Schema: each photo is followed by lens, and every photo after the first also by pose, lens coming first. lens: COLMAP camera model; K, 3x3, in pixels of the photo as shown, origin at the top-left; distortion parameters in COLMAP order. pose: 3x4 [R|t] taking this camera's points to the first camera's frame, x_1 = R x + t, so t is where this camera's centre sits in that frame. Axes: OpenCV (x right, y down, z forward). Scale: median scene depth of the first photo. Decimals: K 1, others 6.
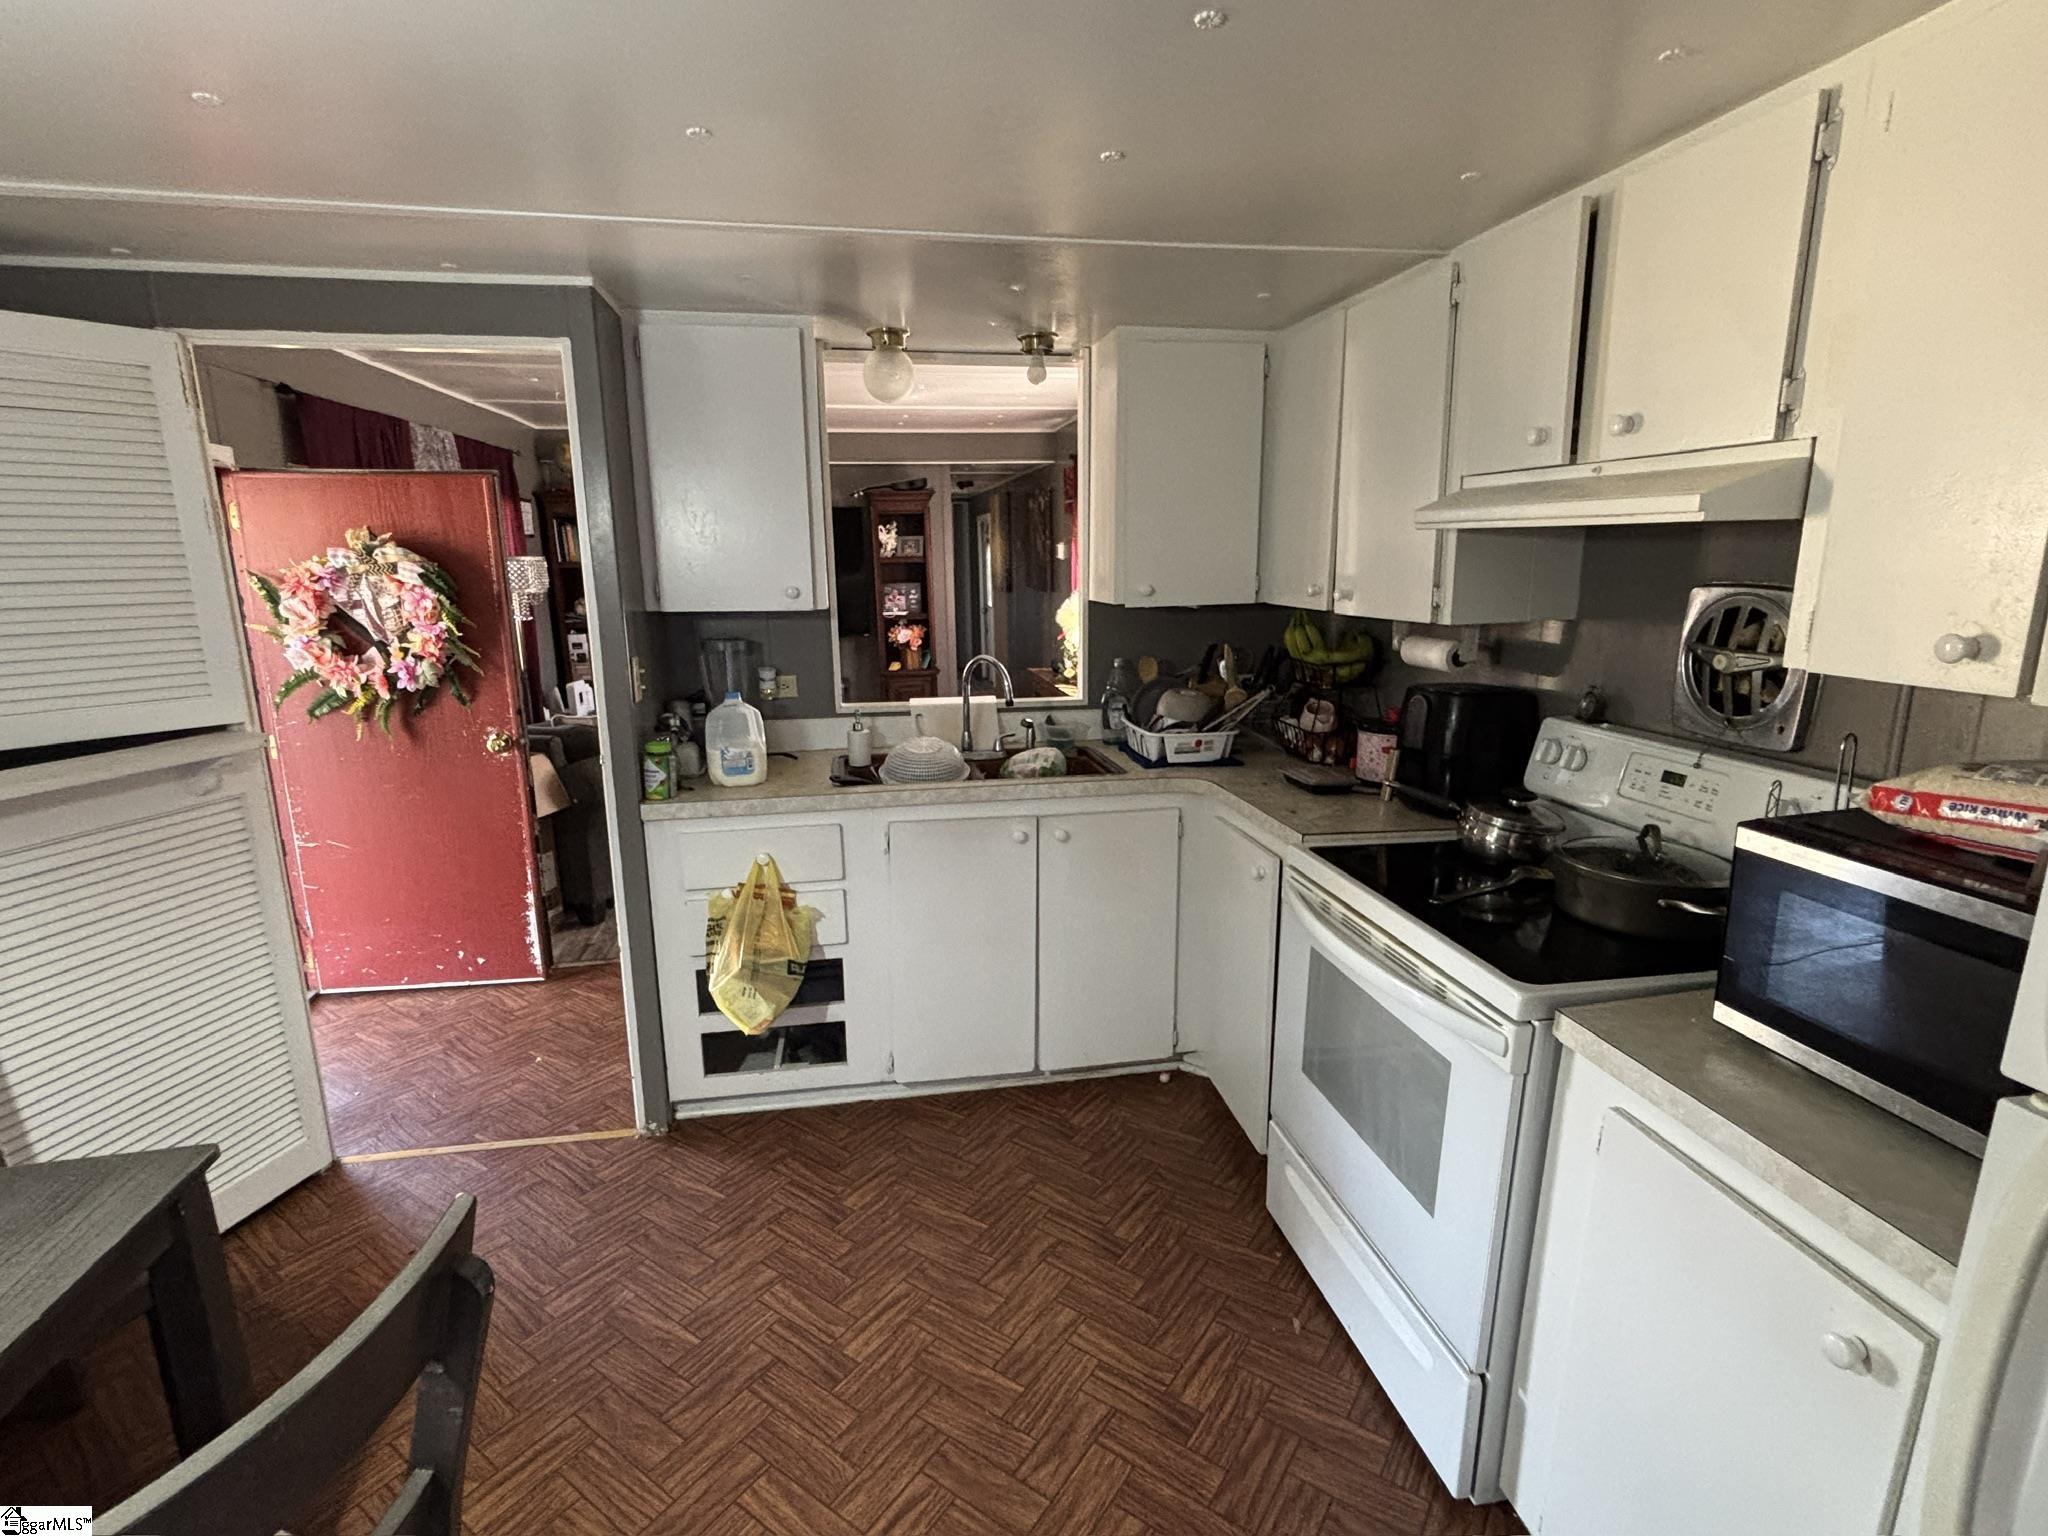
lens RADIAL K [[980.4, 0, 1025.0], [0, 980.4, 767.3], [0, 0, 1]] dist [-0.000091, 0.000933]
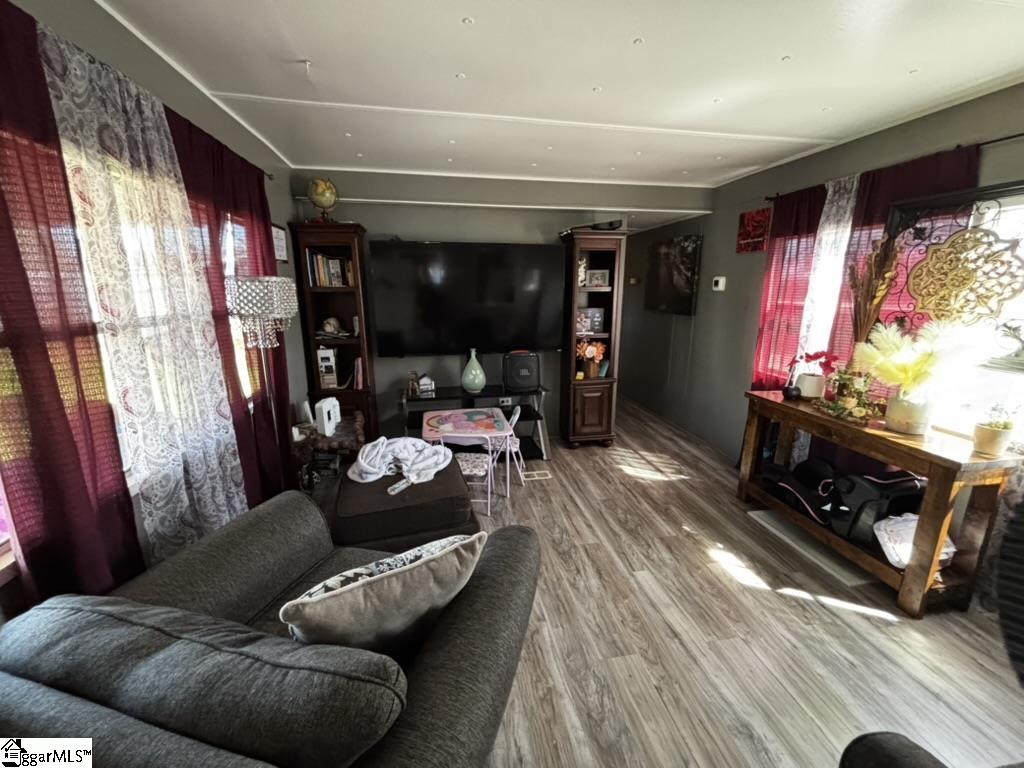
lens RADIAL K [[414.8, 0, 510.4], [0, 414.8, 382.2], [0, 0, 1]] dist [0.002339, -0.000896]
pose [[0.999848, 0.017428, 0.000682, -0.616356], [-0.017433, 0.999815, 0.008133, -0.270068], [-0.000541, -0.008143, 0.999967, 1.319571]]
